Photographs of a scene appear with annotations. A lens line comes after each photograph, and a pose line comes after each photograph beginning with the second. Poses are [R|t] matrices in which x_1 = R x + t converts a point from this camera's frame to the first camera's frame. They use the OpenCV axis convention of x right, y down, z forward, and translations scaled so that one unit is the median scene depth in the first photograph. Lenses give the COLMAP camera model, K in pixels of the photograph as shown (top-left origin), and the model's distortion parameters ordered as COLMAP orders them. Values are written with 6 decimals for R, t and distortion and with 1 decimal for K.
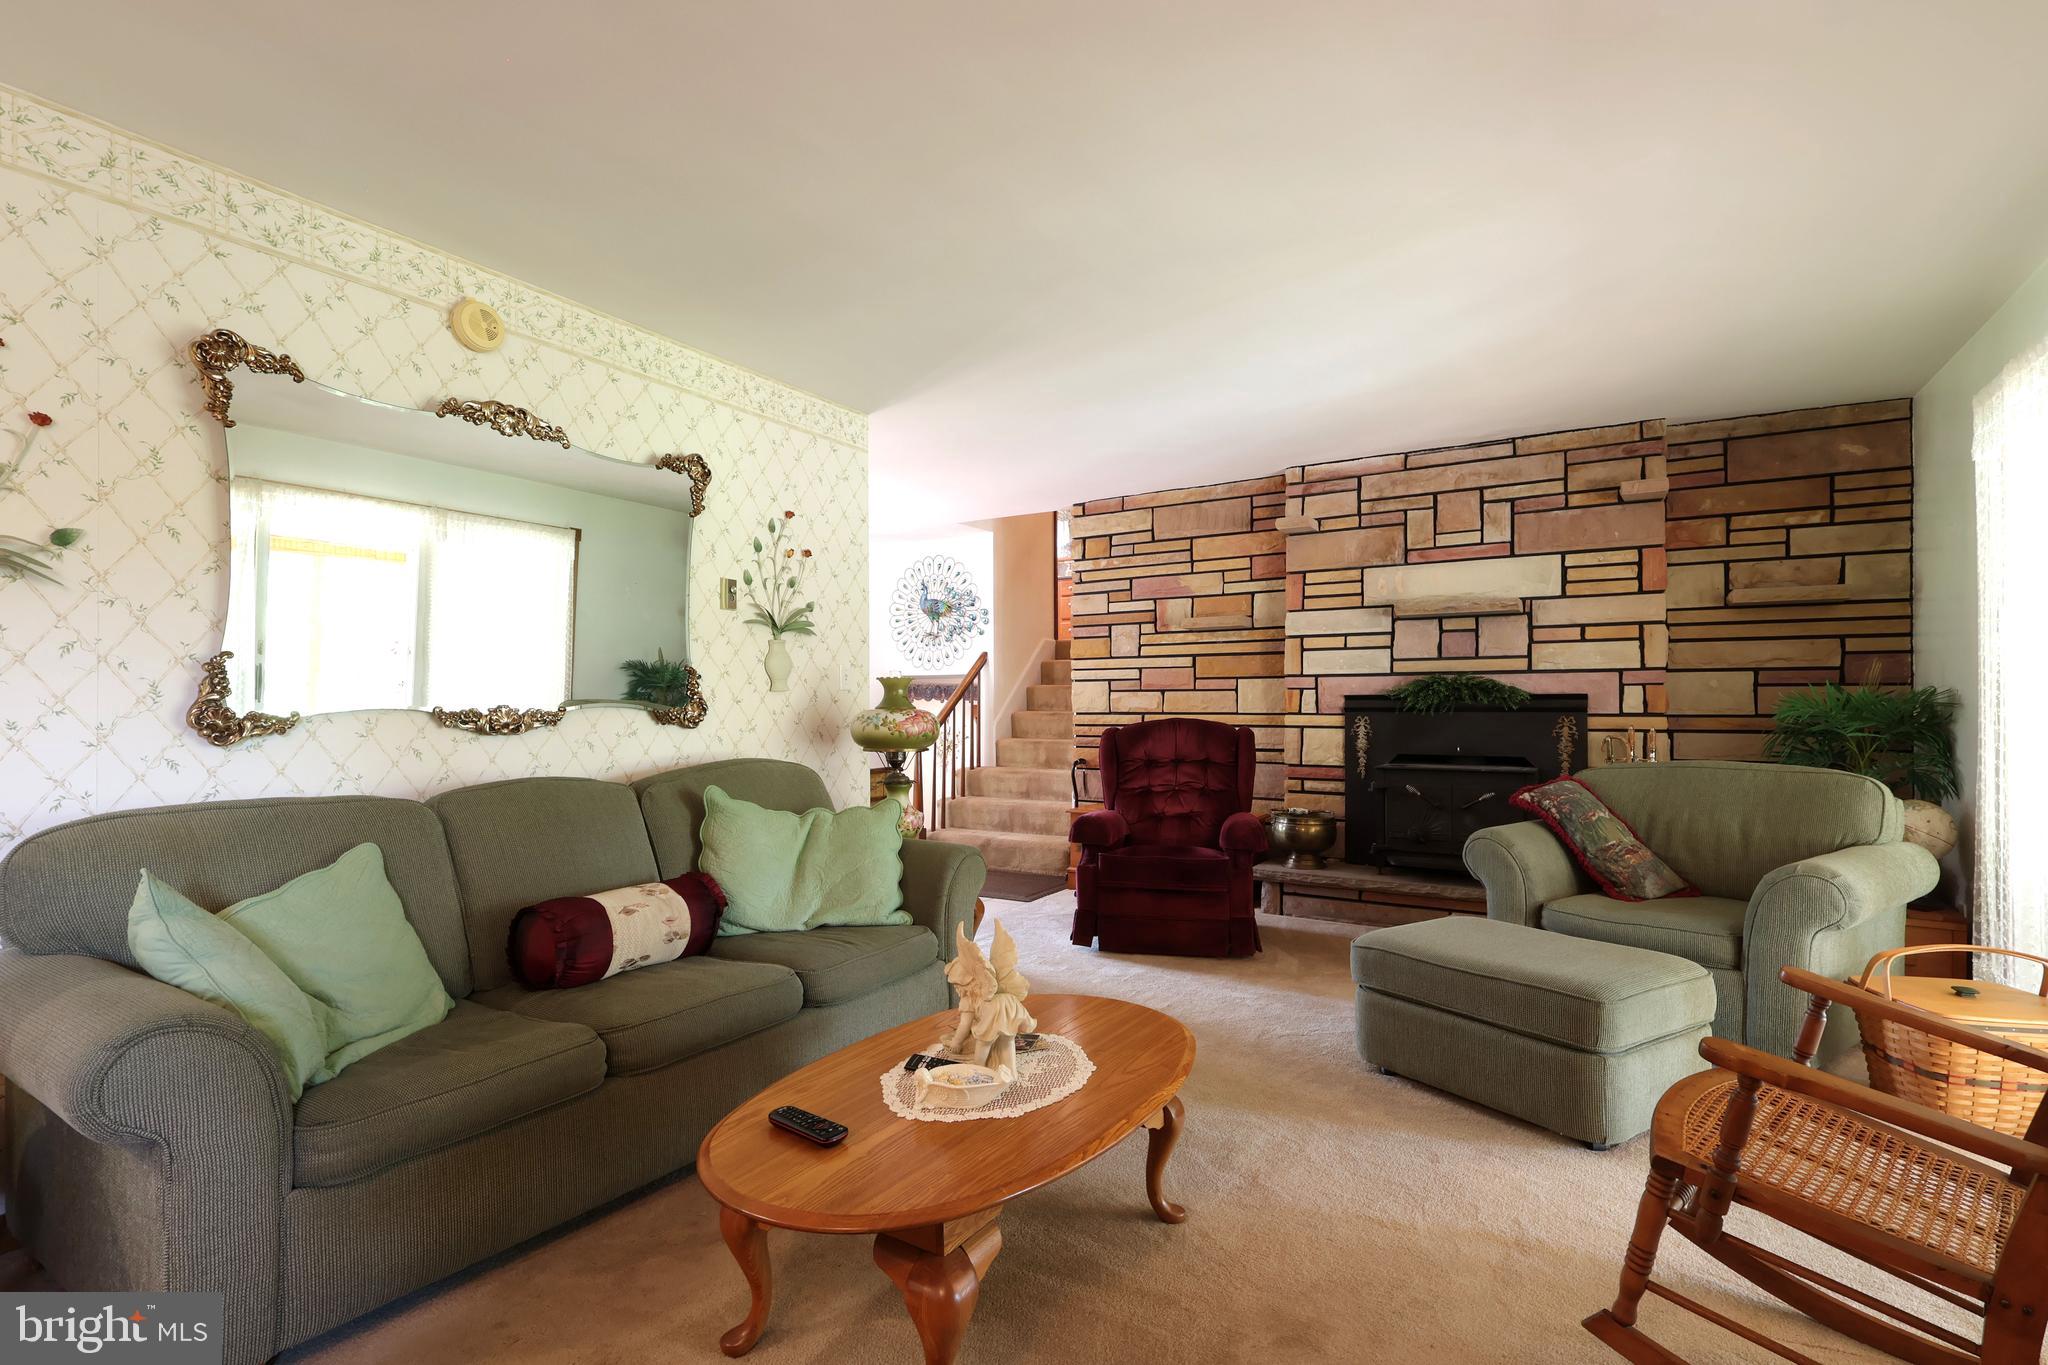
lens RADIAL K [[963.7, 0, 1017.3], [0, 963.7, 702.1], [0, 0, 1]] dist [-0.001751, 0.001964]
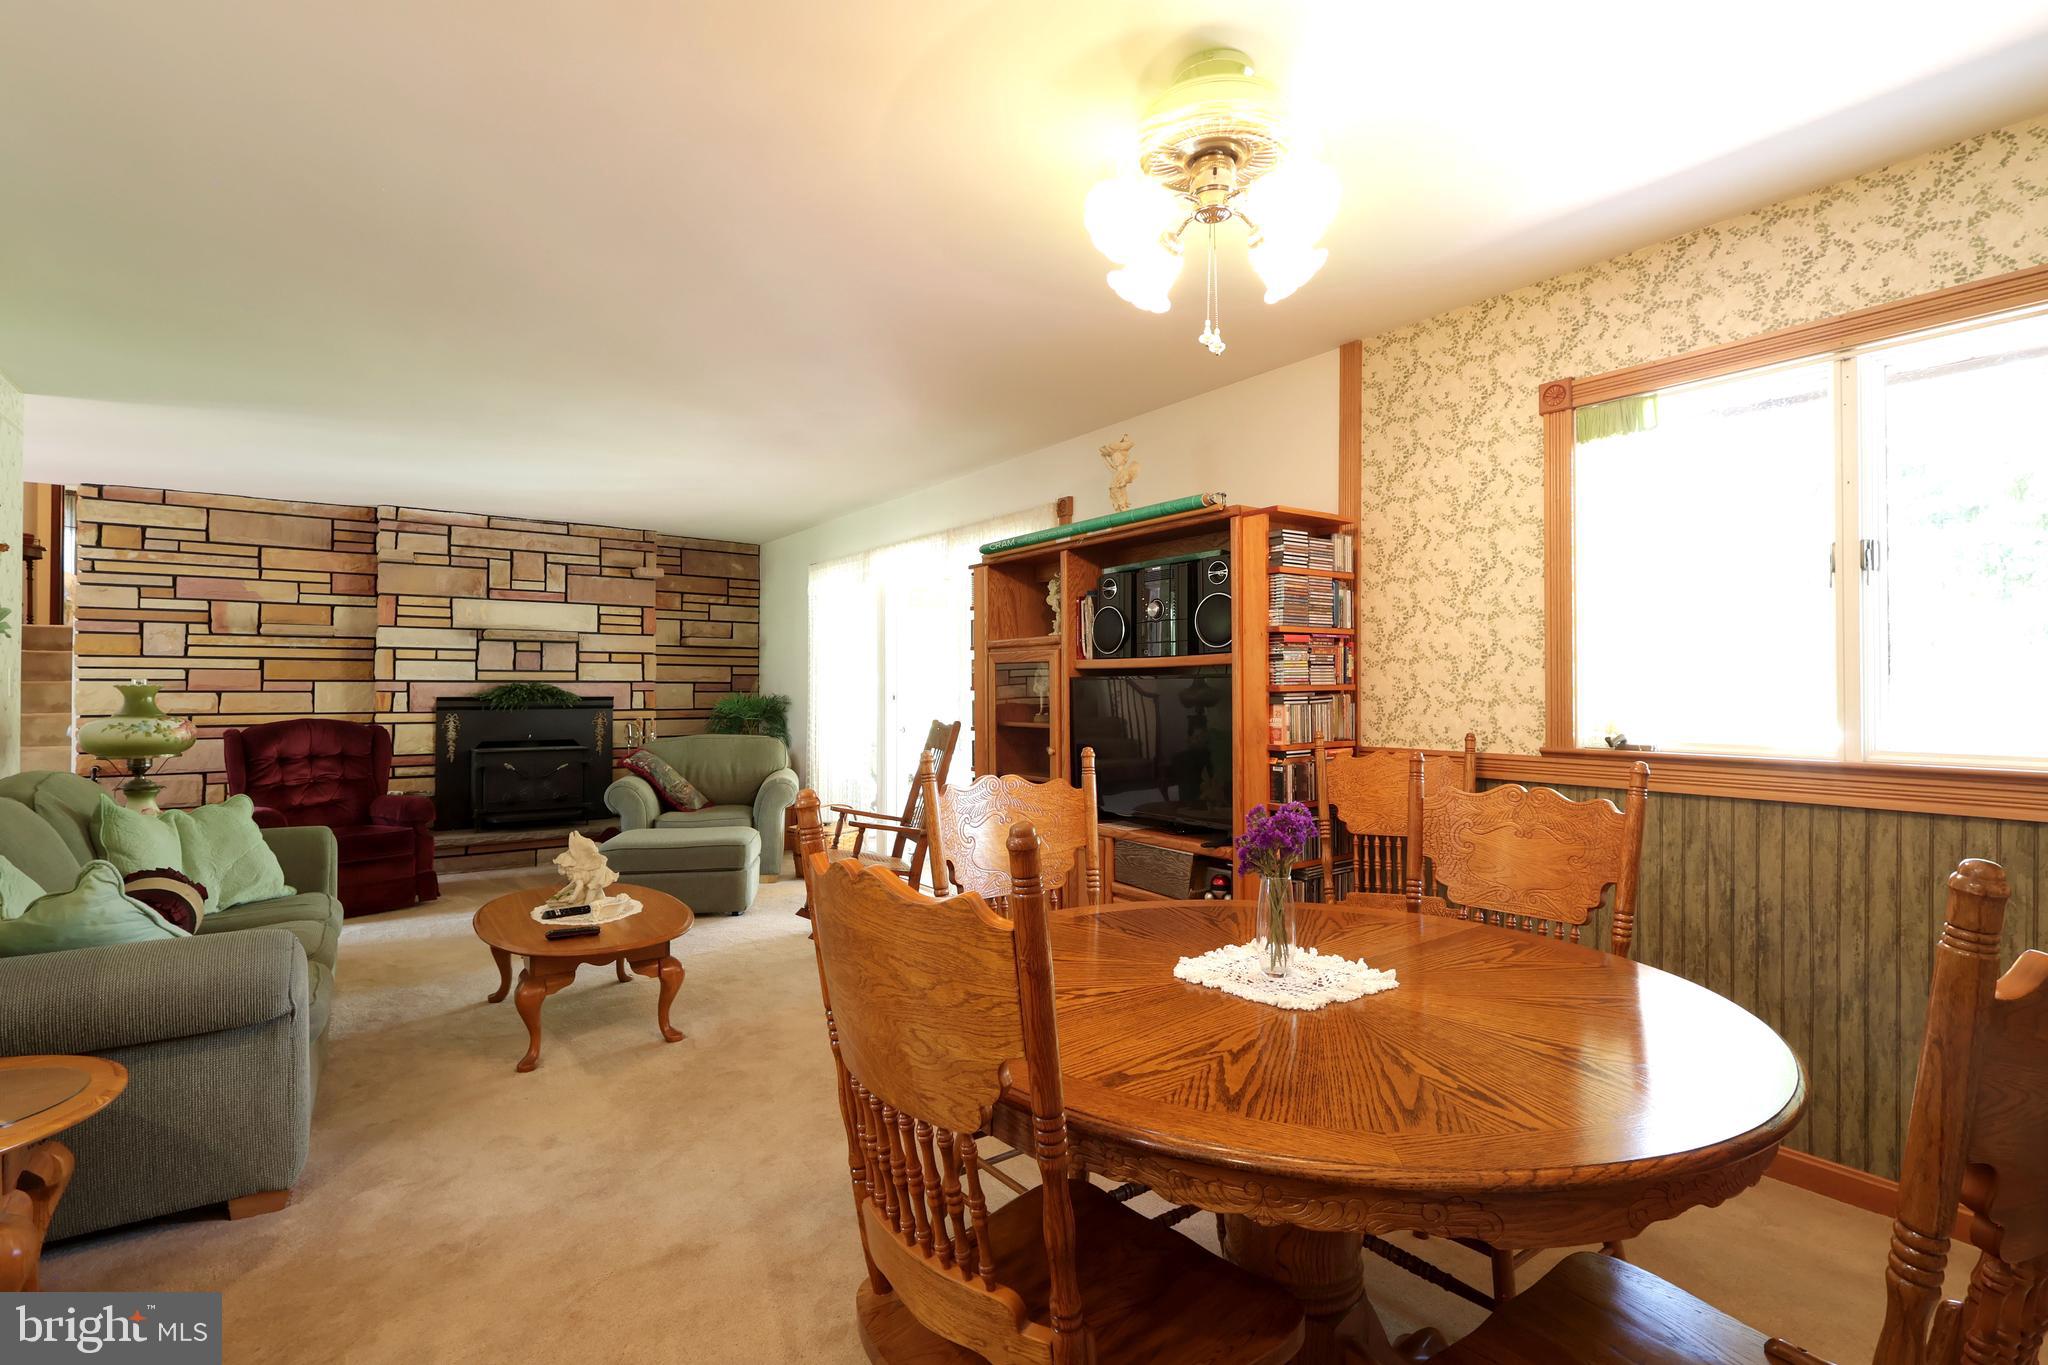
lens RADIAL K [[963.7, 0, 1026.1], [0, 963.7, 691.0], [0, 0, 1]] dist [-0.001751, 0.001964]
pose [[0.375574, 0.001918, 0.926790, -0.552155], [-0.003041, 0.999995, -0.000837, -0.017021], [-0.926787, -0.002504, 0.375578, -0.189887]]
